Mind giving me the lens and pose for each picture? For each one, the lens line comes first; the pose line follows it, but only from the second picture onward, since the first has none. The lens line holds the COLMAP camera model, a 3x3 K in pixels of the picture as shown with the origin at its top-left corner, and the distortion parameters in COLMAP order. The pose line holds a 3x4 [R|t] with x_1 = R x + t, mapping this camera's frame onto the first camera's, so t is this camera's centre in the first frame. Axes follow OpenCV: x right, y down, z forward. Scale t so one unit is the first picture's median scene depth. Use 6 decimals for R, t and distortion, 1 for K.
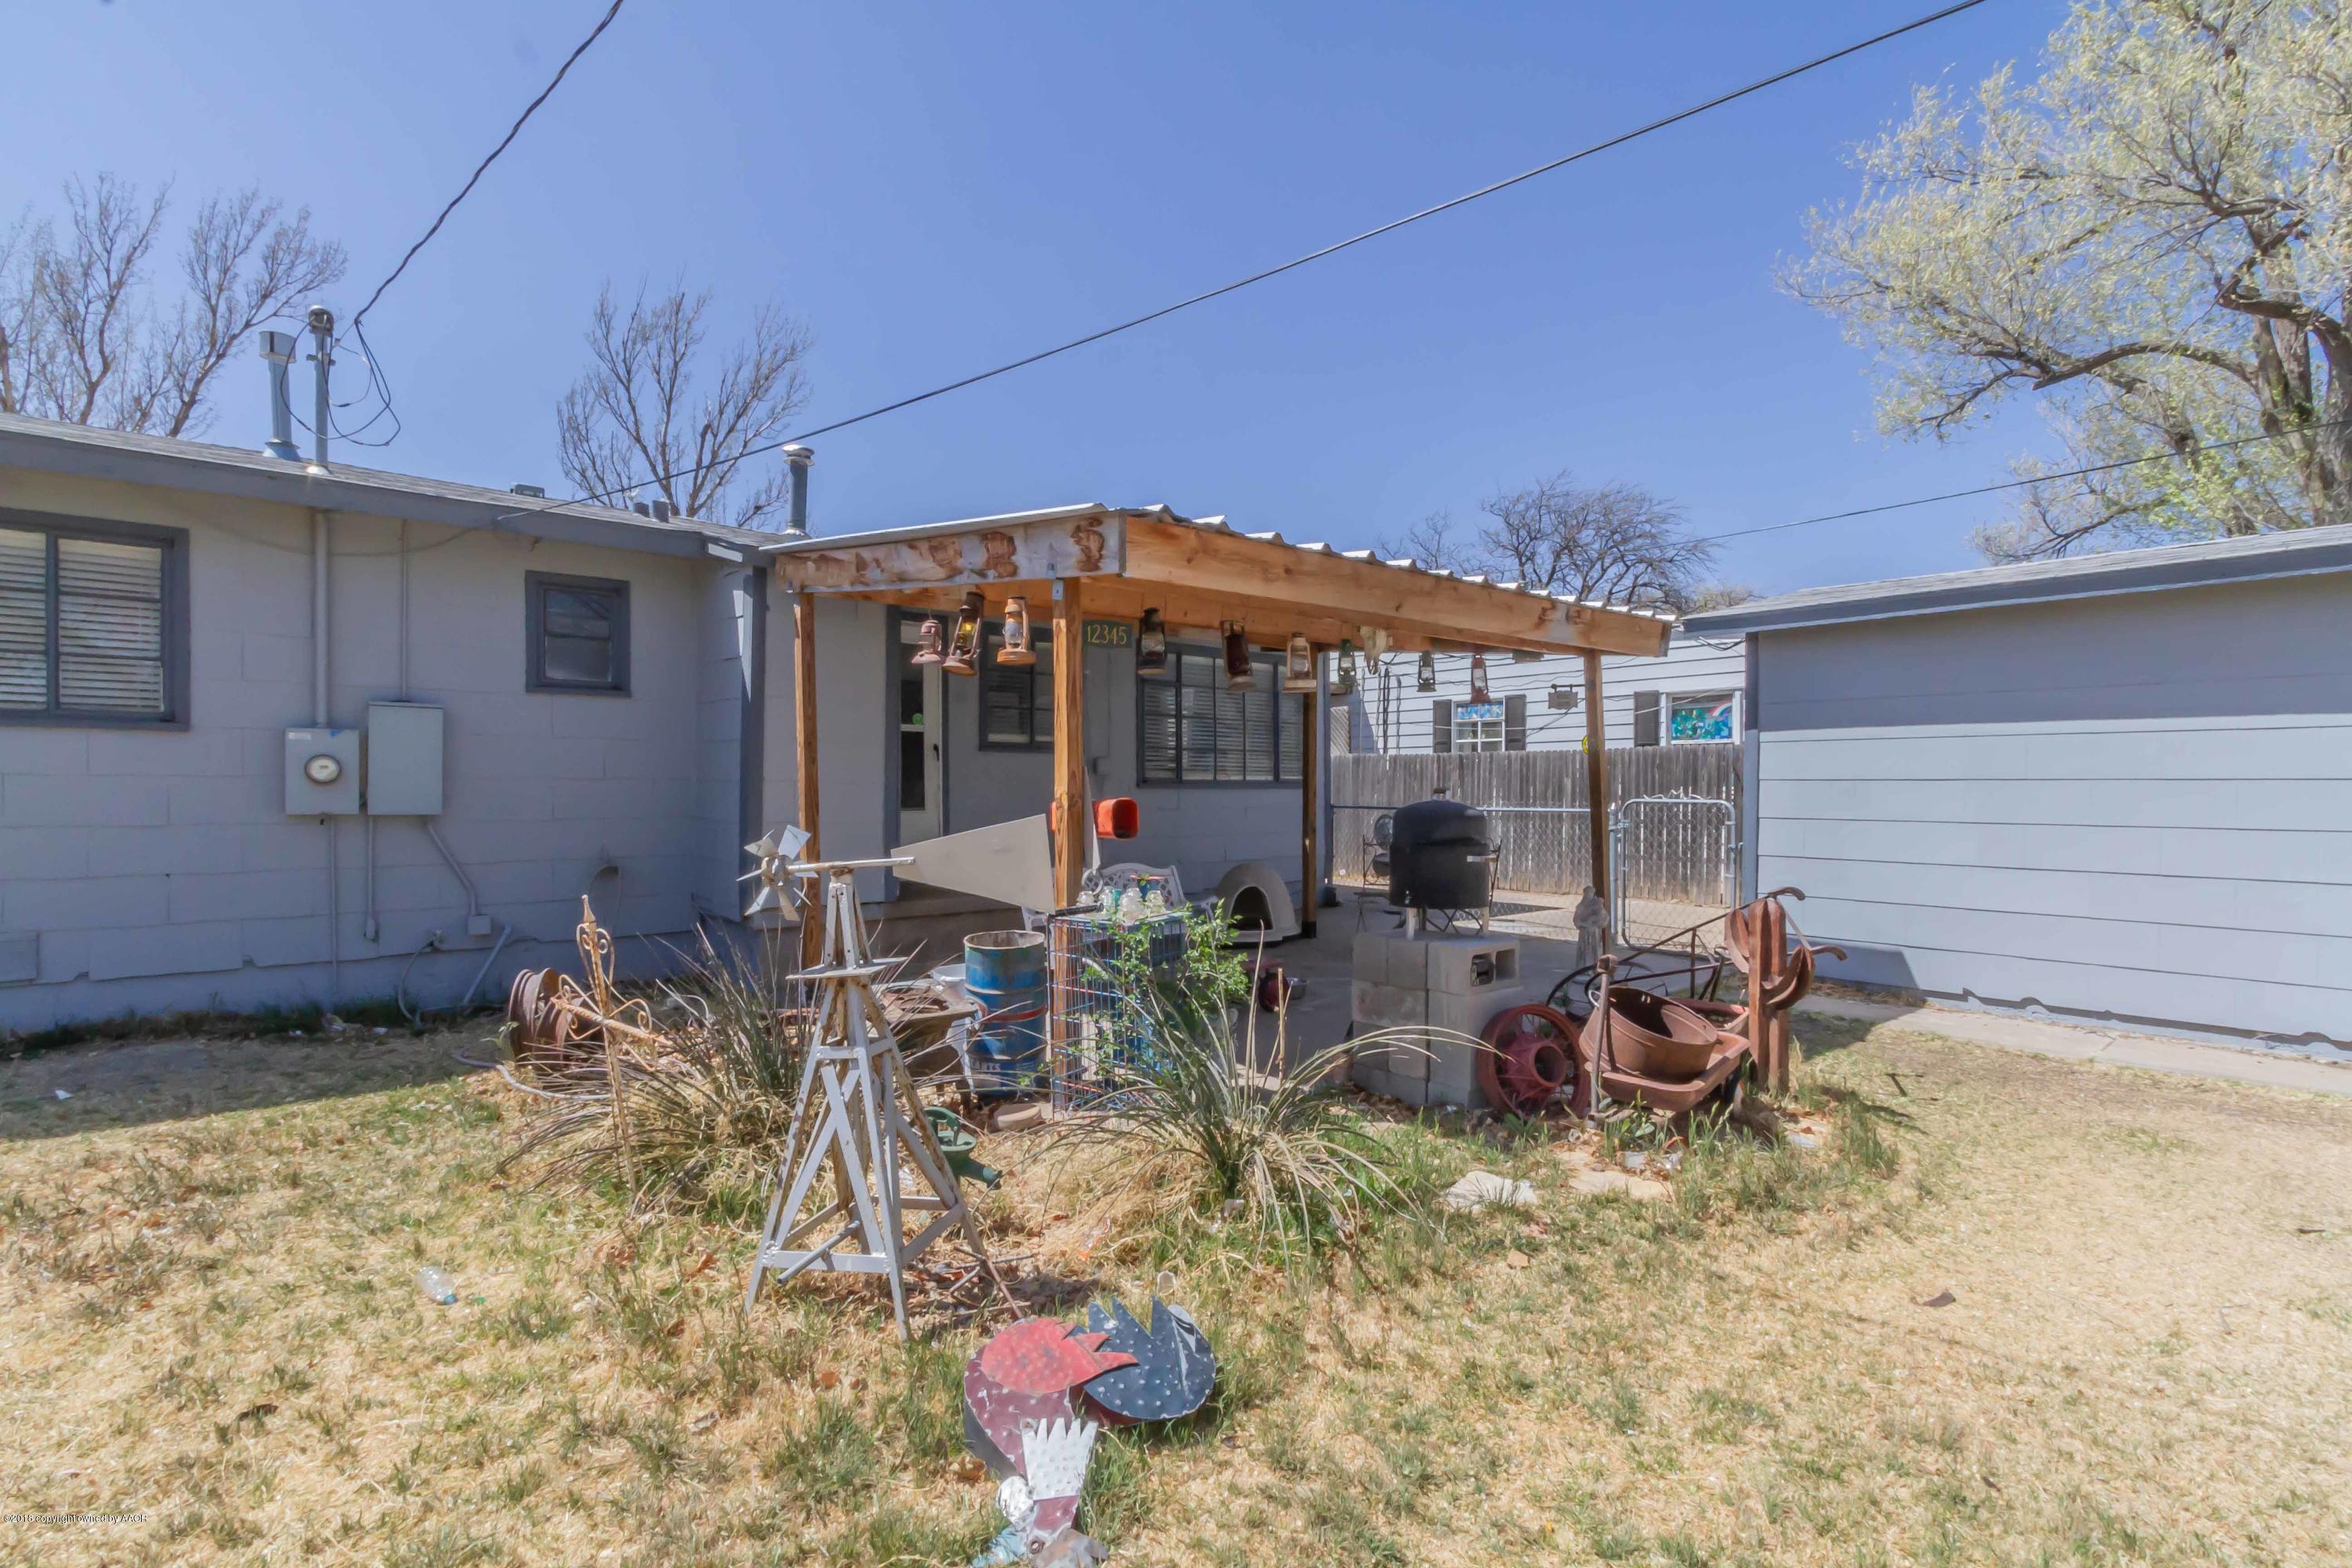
lens RADIAL K [[1080.8, 0, 1179.7], [0, 1080.8, 794.6], [0, 0, 1]] dist [0.000249, -0.000036]
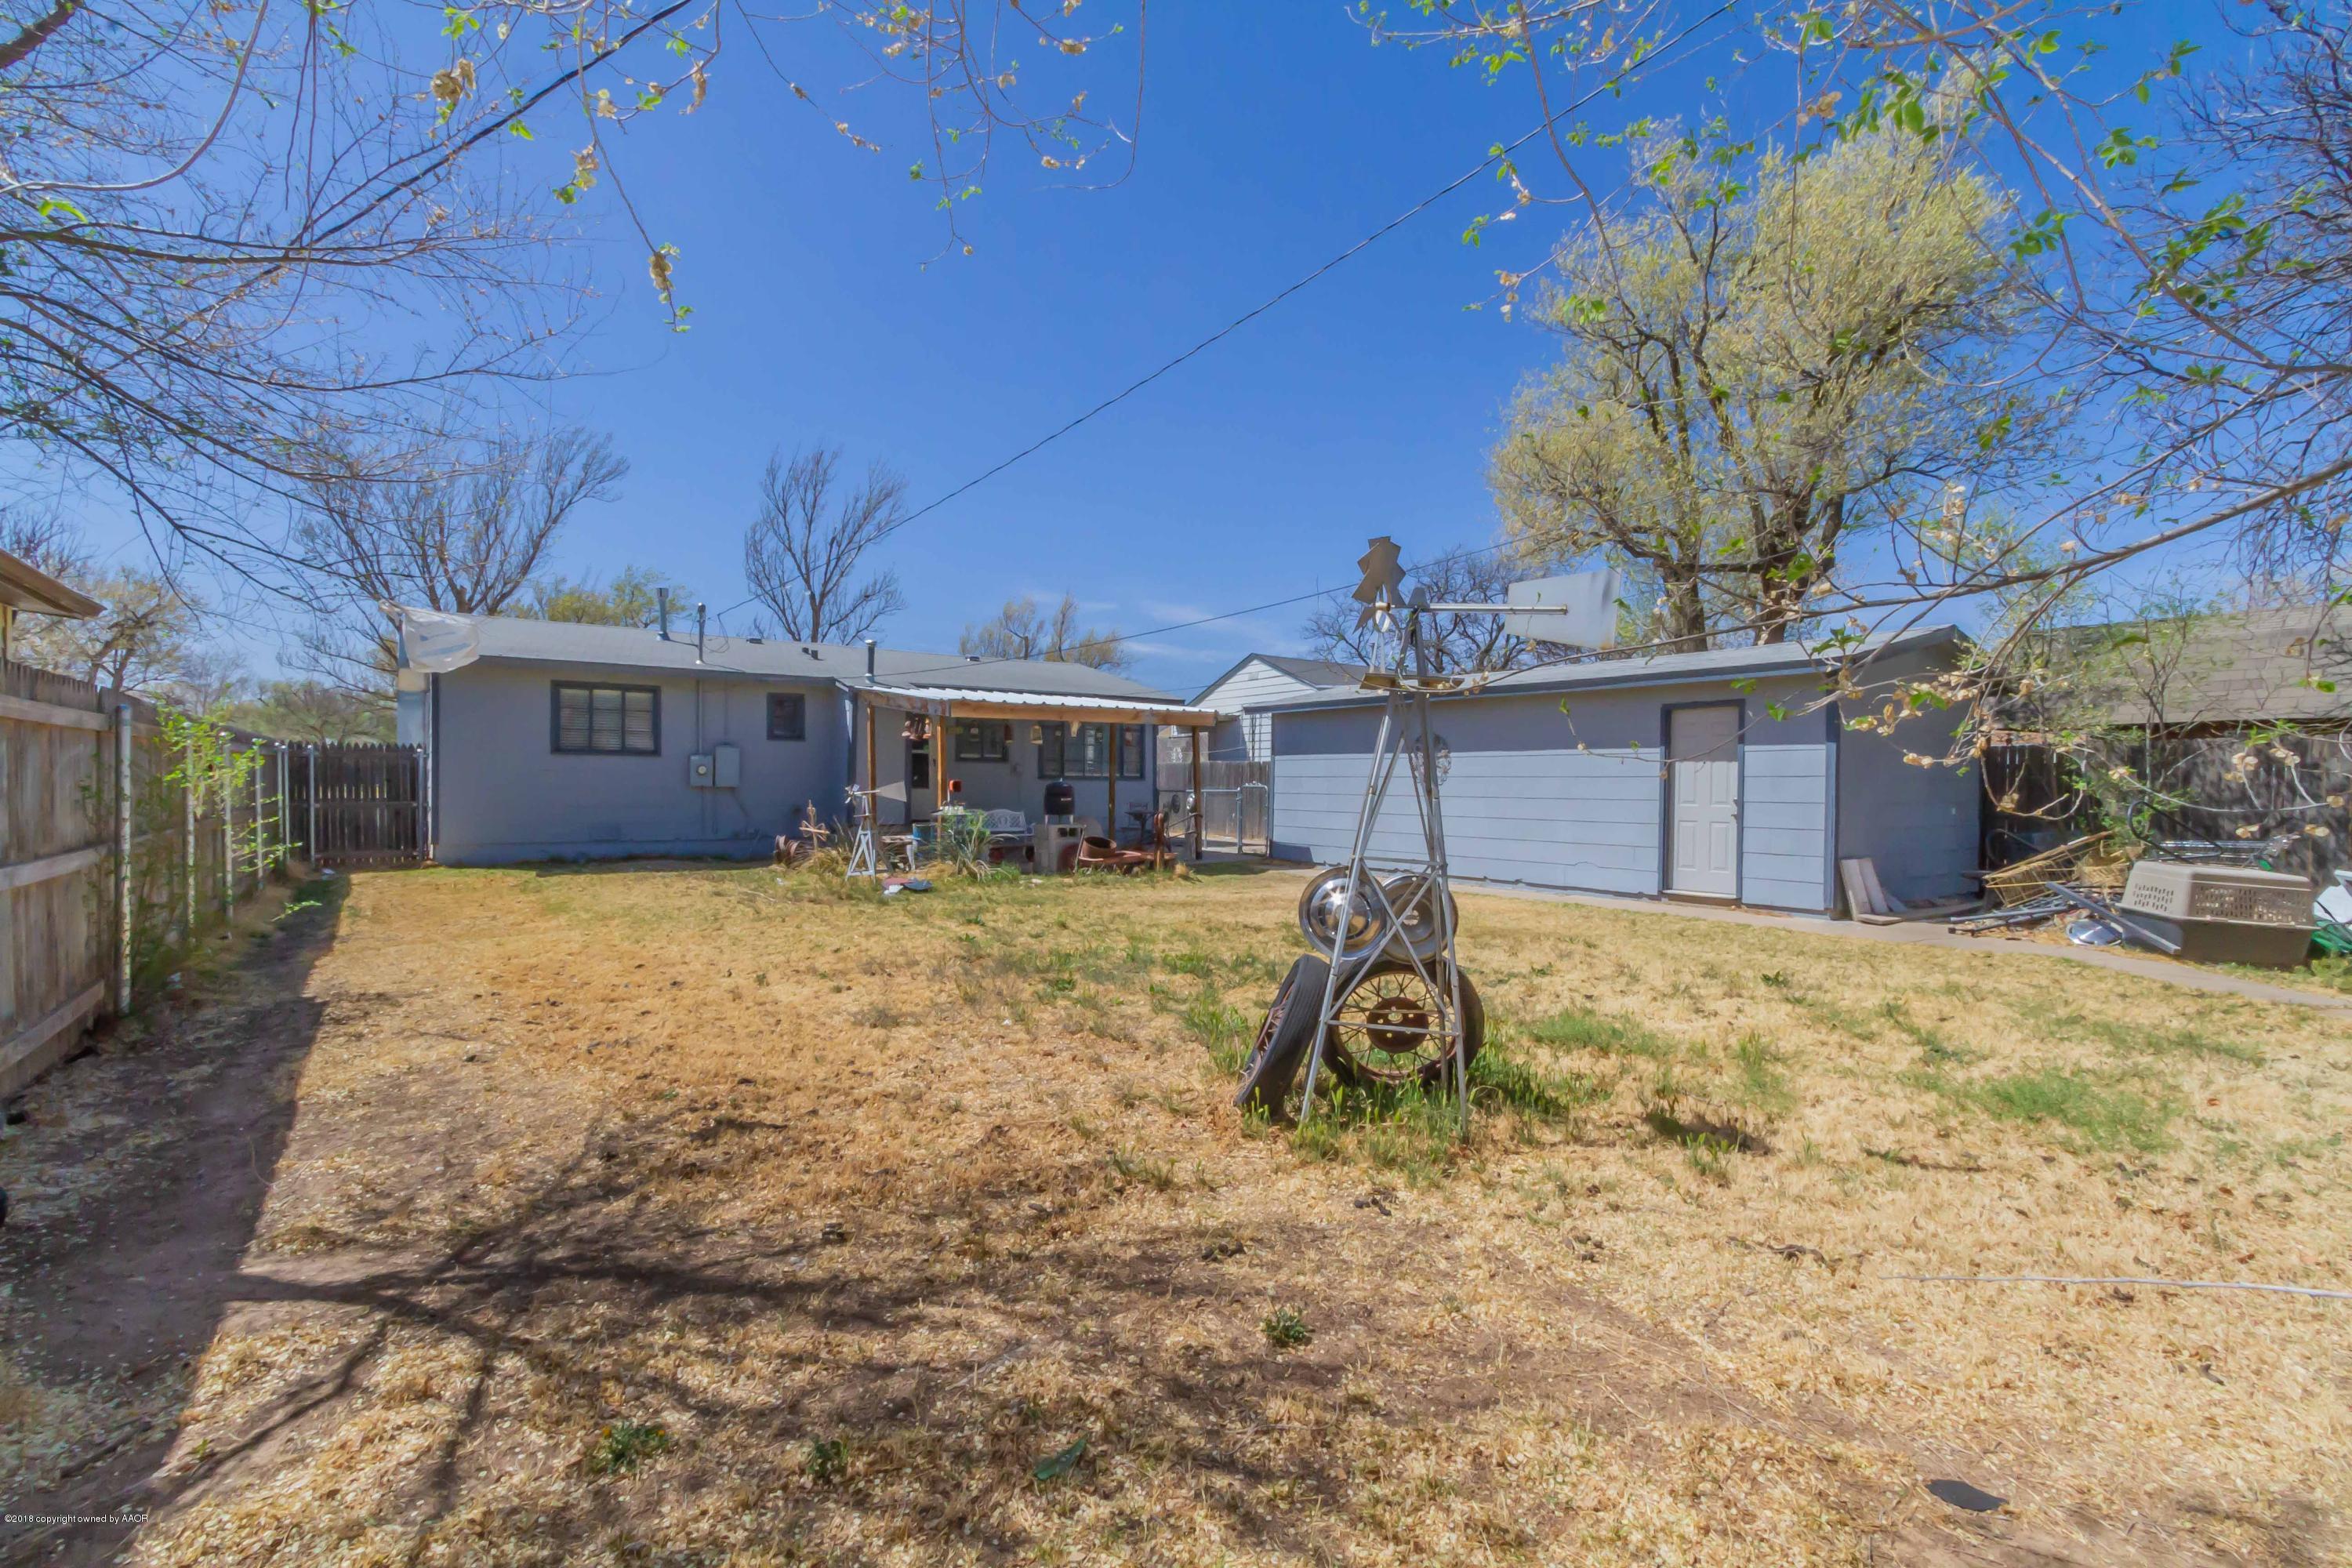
lens RADIAL K [[1080.8, 0, 1179.7], [0, 1080.8, 794.6], [0, 0, 1]] dist [0.000249, -0.000036]
pose [[0.994871, 0.005338, -0.101010, 0.626243], [-0.005364, 0.999986, 0.000011, 0.028275], [0.101008, 0.000531, 0.994885, -1.447807]]
